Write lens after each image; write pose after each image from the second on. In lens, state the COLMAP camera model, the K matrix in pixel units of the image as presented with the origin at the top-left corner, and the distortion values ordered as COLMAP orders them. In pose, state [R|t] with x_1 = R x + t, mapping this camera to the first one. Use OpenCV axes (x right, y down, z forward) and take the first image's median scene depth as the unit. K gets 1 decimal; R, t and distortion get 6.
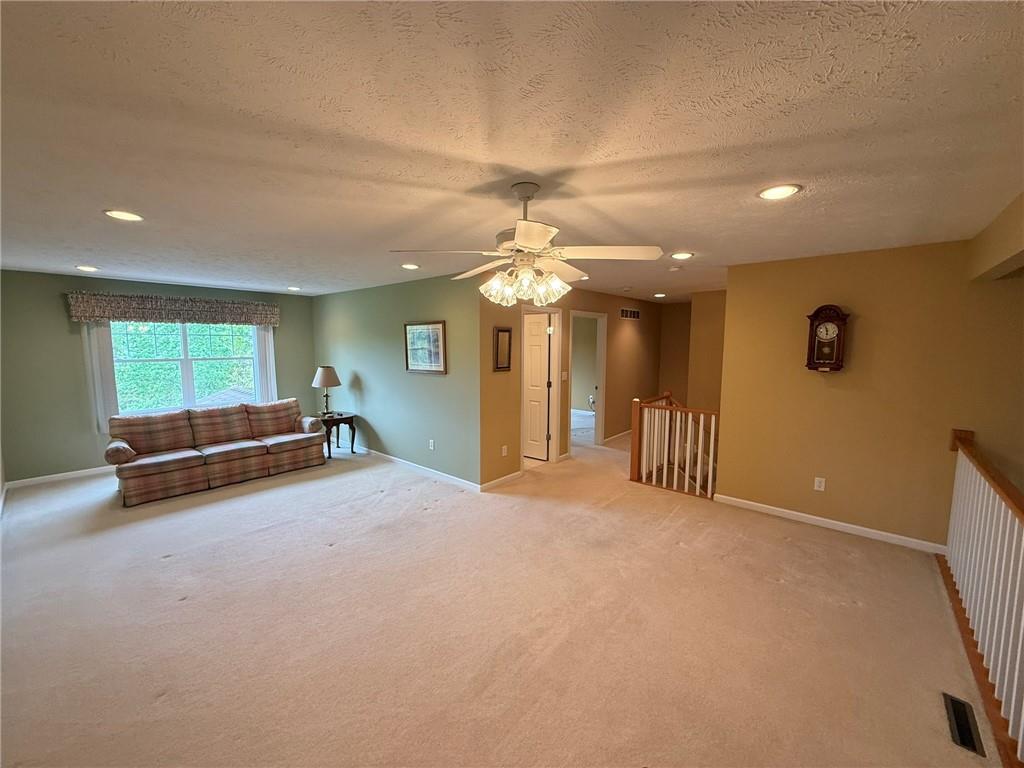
lens RADIAL K [[407.5, 0, 510.1], [0, 407.5, 381.1], [0, 0, 1]] dist [0.000422, -0.000232]
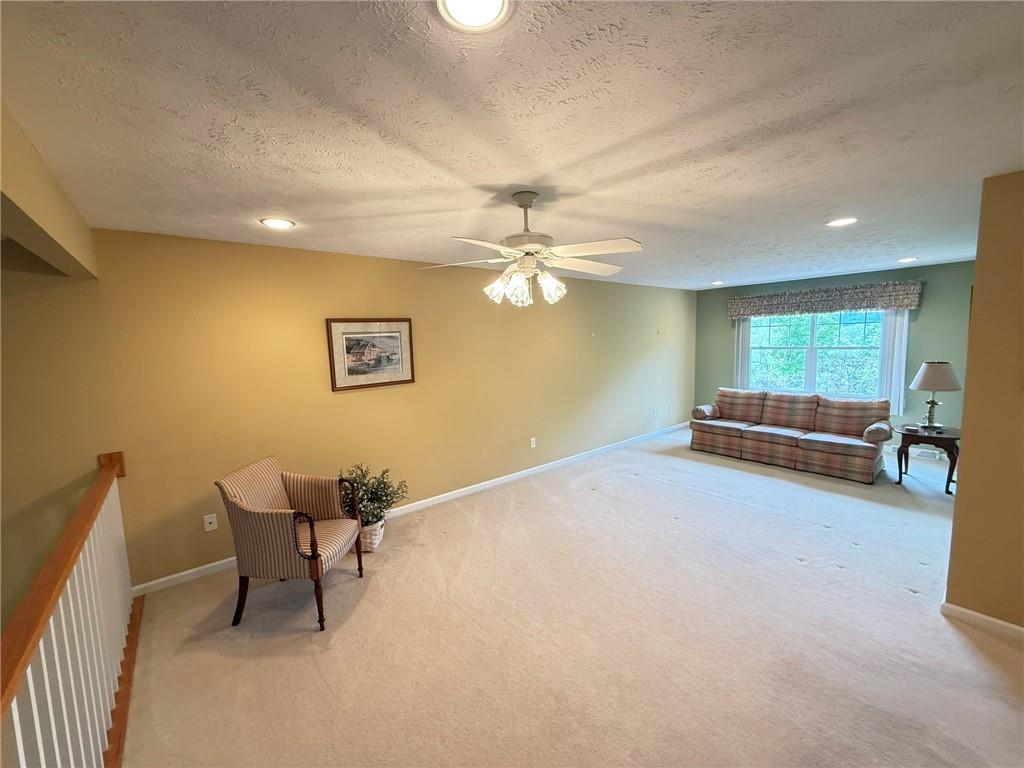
lens RADIAL K [[407.5, 0, 511.5], [0, 407.5, 382.7], [0, 0, 1]] dist [0.000422, -0.000232]
pose [[-0.143468, 0.109914, -0.983532, 0.441455], [-0.067444, 0.990417, 0.120522, -0.044552], [0.987354, 0.083624, -0.134680, 0.440583]]
